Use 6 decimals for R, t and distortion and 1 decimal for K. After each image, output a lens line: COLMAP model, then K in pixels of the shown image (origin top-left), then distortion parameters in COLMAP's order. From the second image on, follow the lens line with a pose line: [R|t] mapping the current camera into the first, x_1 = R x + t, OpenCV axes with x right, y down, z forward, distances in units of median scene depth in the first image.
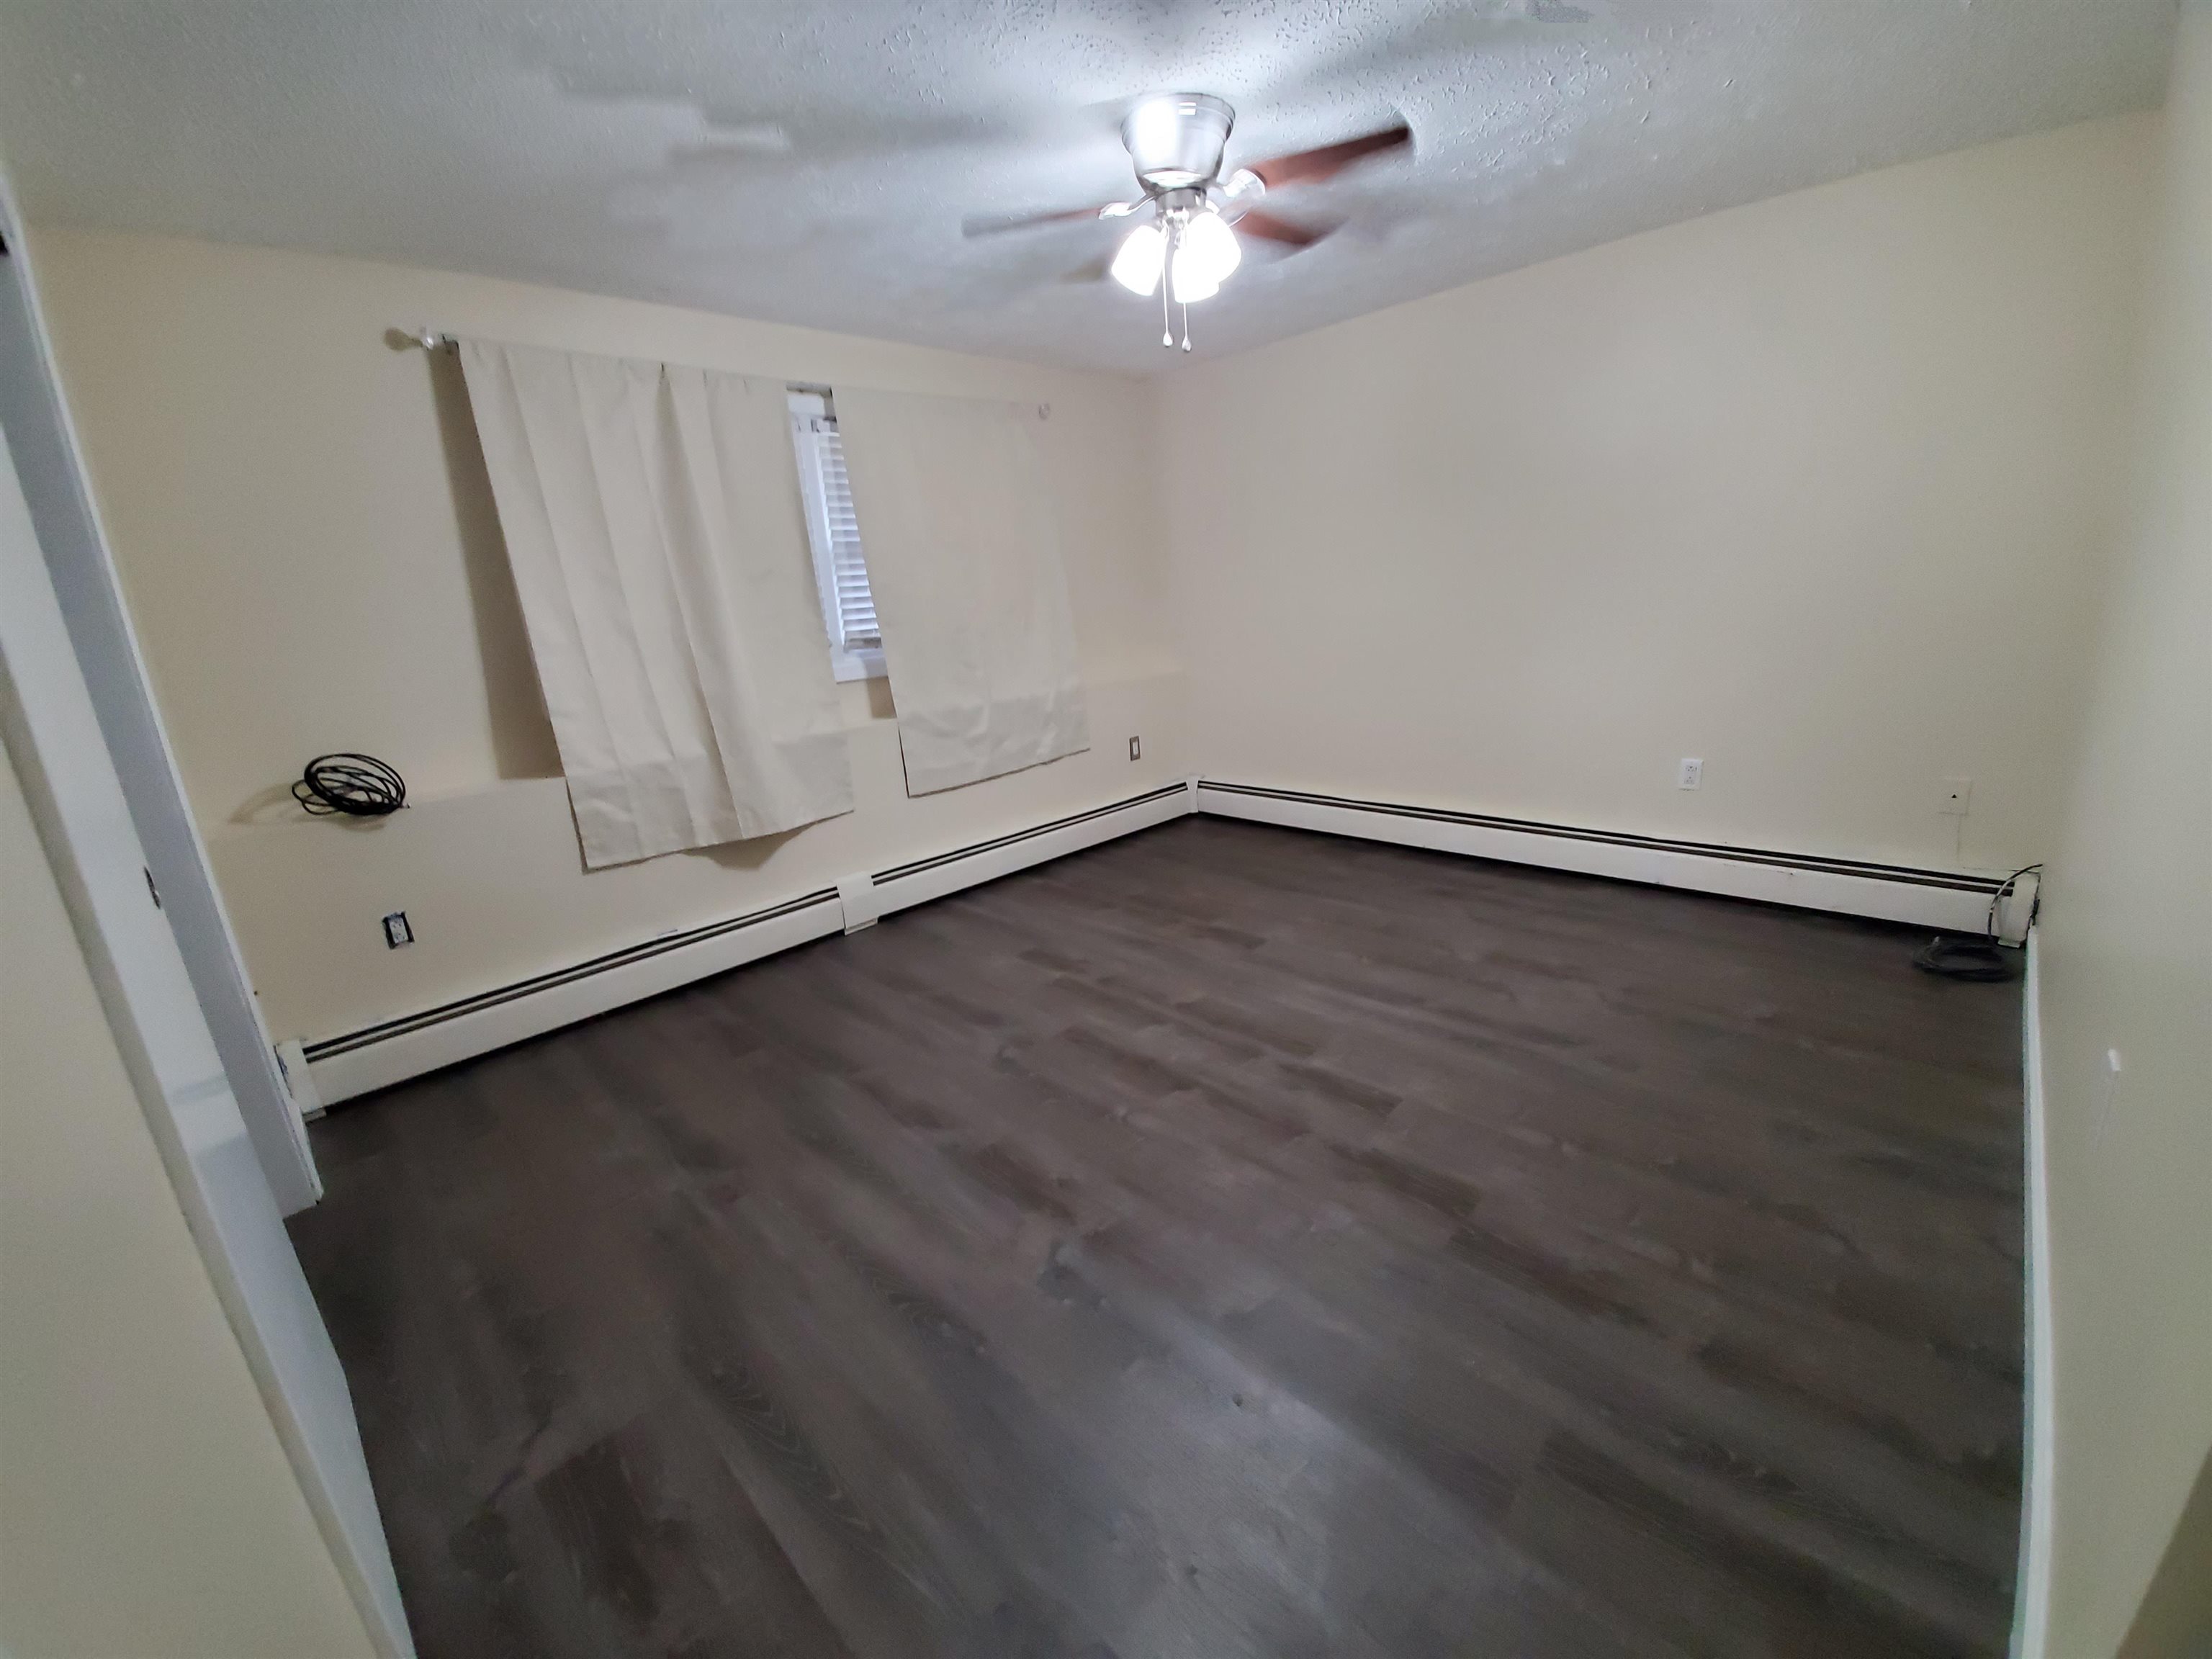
lens RADIAL K [[874.6, 0, 1090.7], [0, 874.6, 832.7], [0, 0, 1]] dist [0.013990, -0.016770]
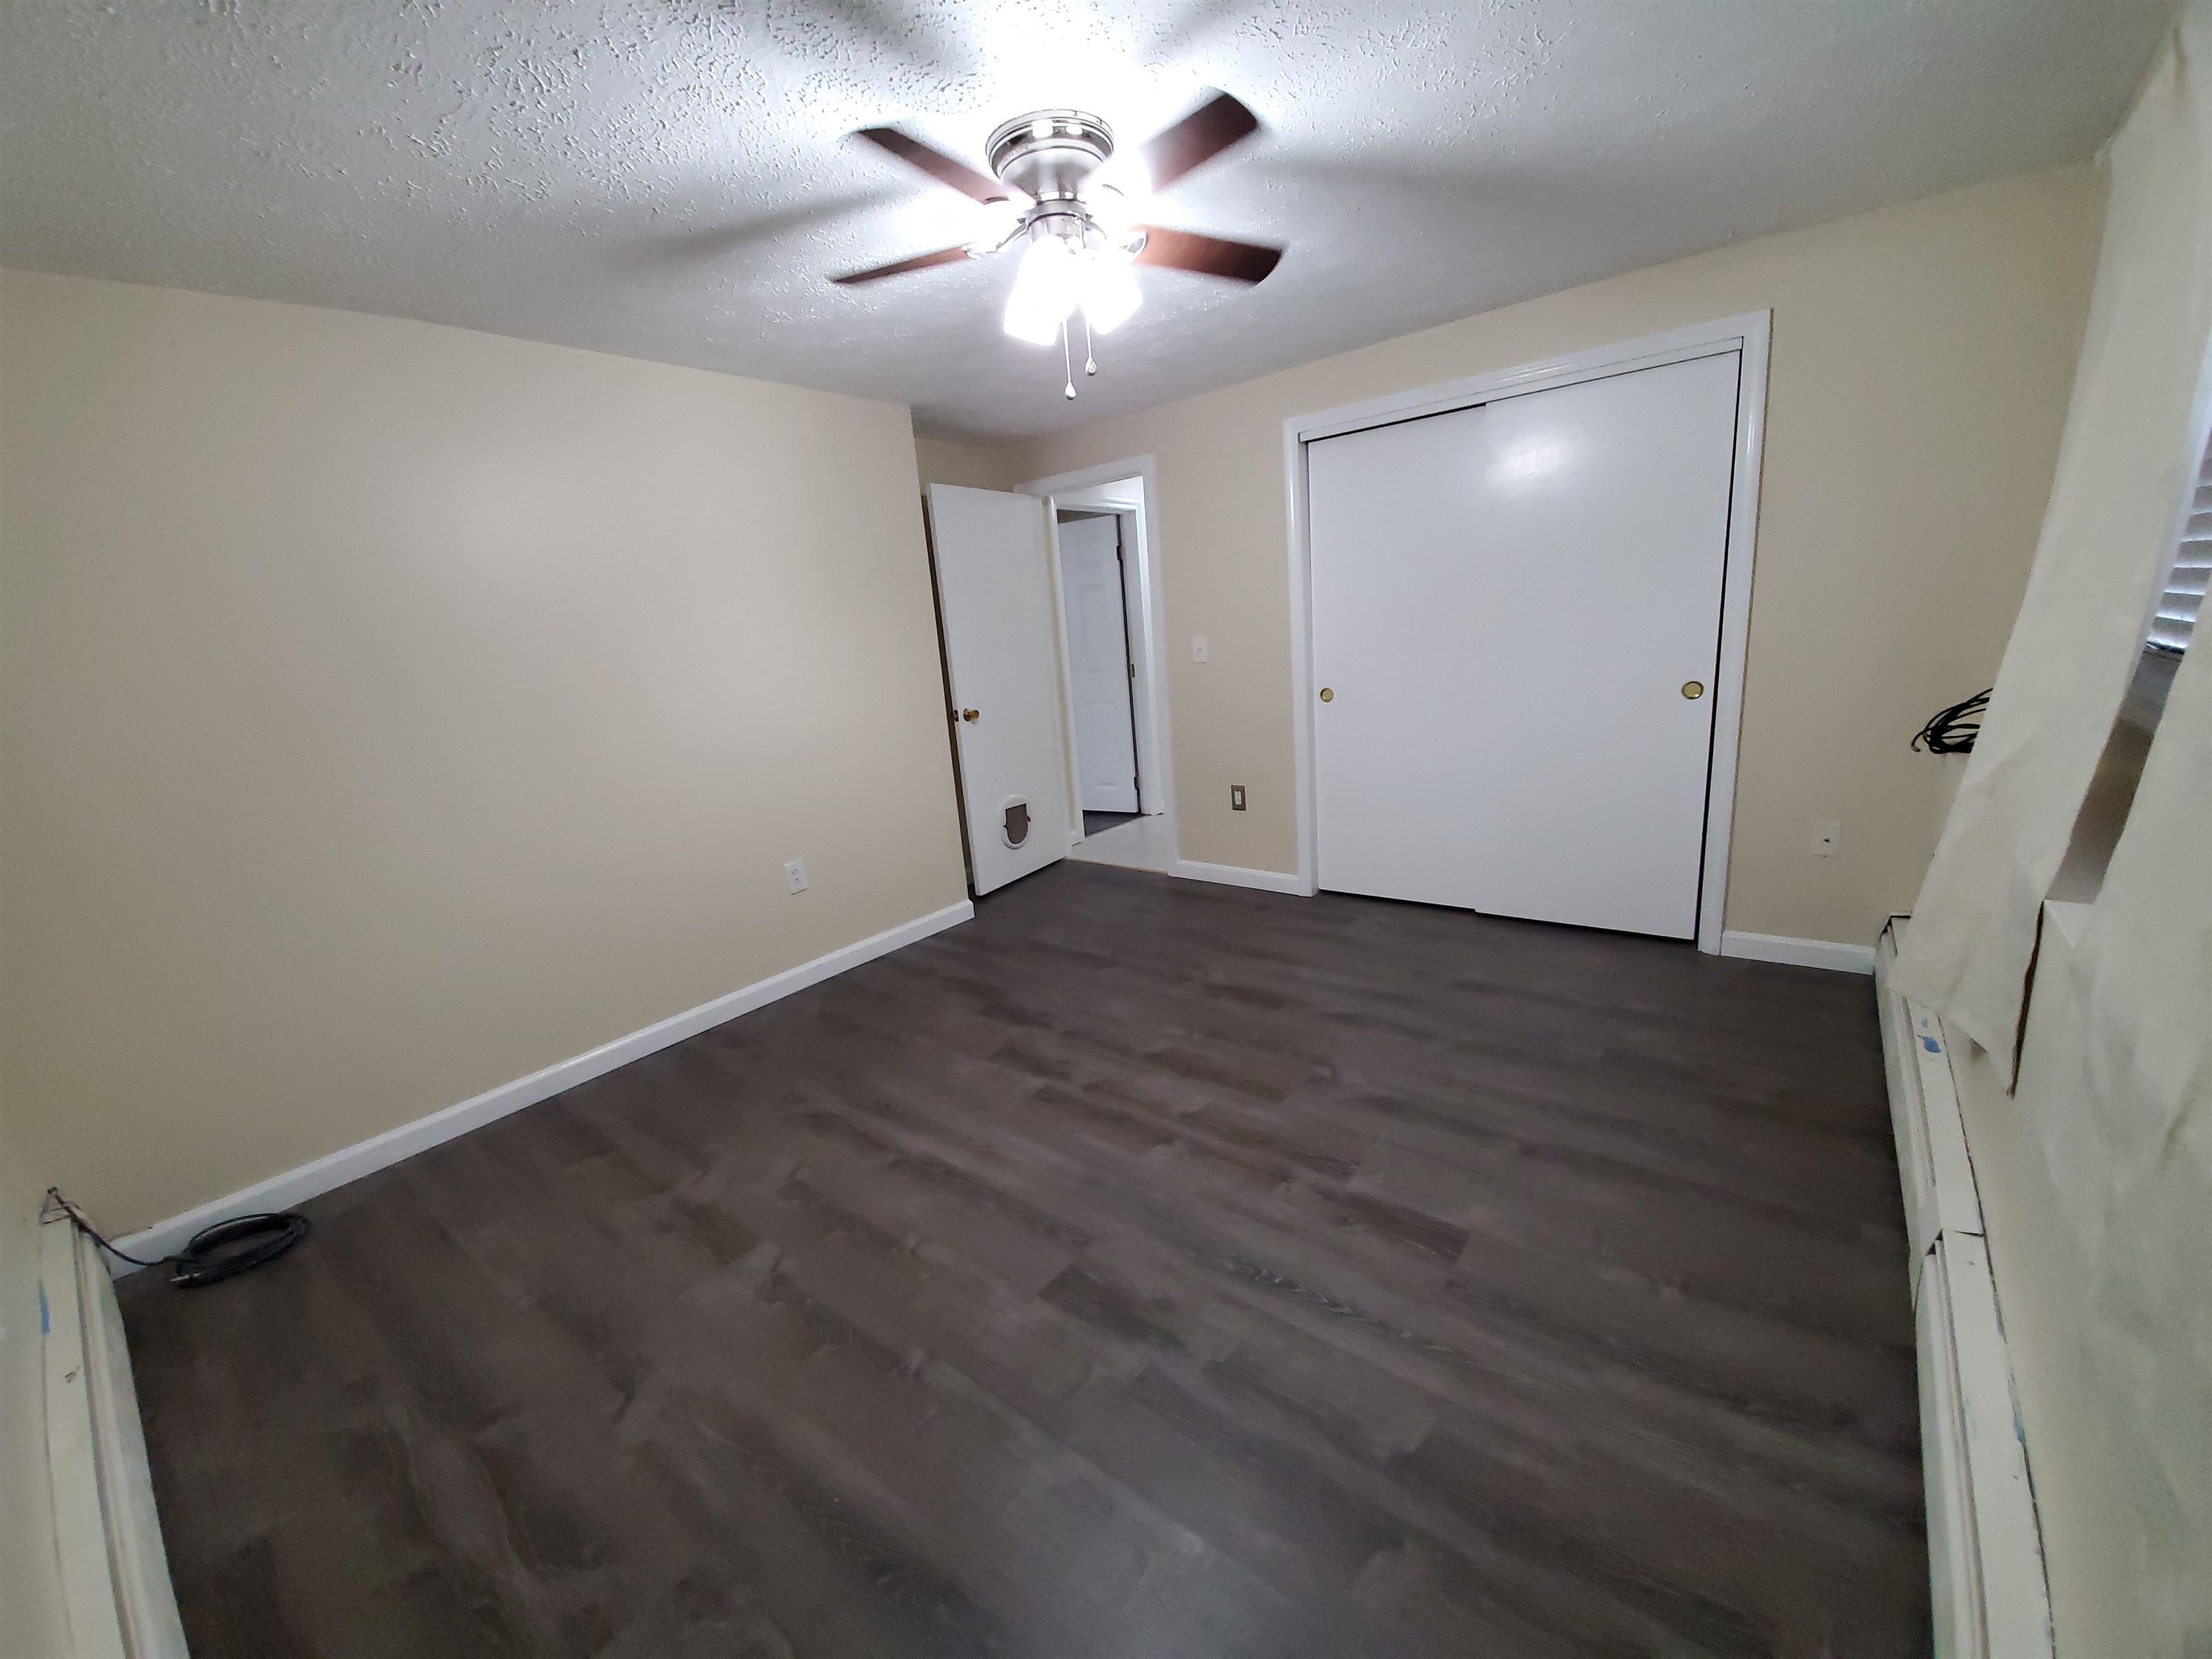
lens RADIAL K [[874.6, 0, 1090.7], [0, 874.6, 832.7], [0, 0, 1]] dist [0.013990, -0.016770]
pose [[-0.982388, 0.172269, -0.072363, 0.199513], [0.118486, 0.873797, 0.471635, -0.498824], [0.144478, 0.454755, -0.878820, 1.701907]]
